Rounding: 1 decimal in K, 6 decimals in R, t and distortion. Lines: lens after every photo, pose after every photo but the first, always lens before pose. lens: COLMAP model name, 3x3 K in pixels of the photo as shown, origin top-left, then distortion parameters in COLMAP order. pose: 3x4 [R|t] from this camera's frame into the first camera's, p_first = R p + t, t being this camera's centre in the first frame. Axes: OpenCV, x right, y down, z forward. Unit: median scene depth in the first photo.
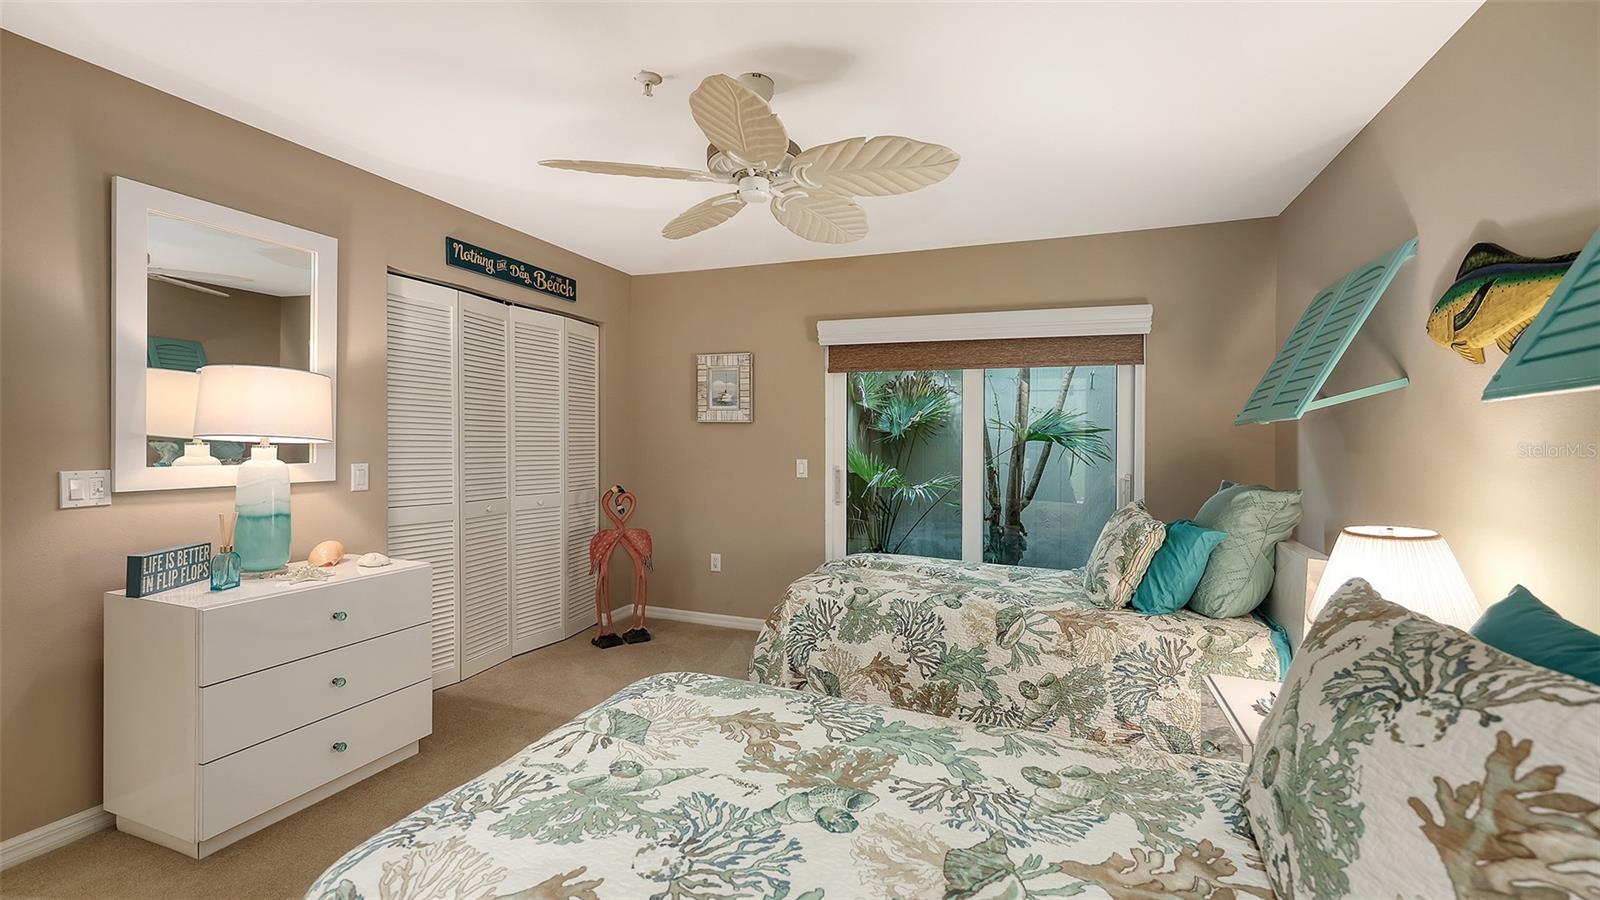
lens RADIAL K [[658.9, 0, 793.9], [0, 658.9, 458.8], [0, 0, 1]] dist [0.010303, -0.000046]
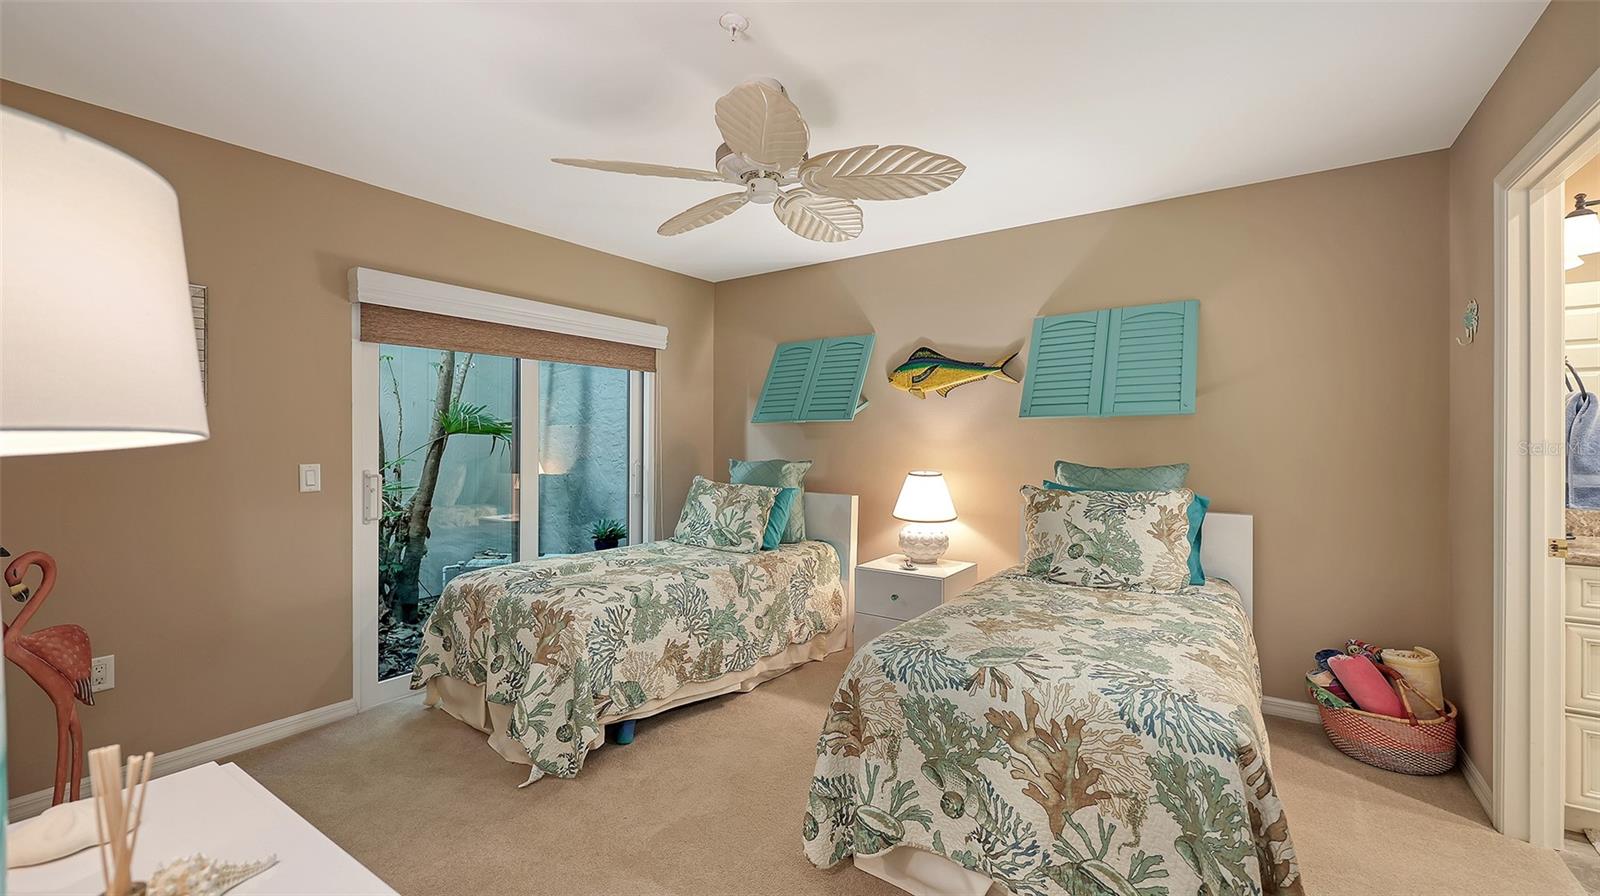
lens RADIAL K [[669.5, 0, 800.0], [0, 669.5, 448.0], [0, 0, 1]] dist [-0.018714, -0.000214]
pose [[0.220158, -0.026926, 0.975093, -0.873255], [0.029840, 0.999337, 0.020858, -0.021484], [-0.975008, 0.024505, 0.220815, 0.588414]]
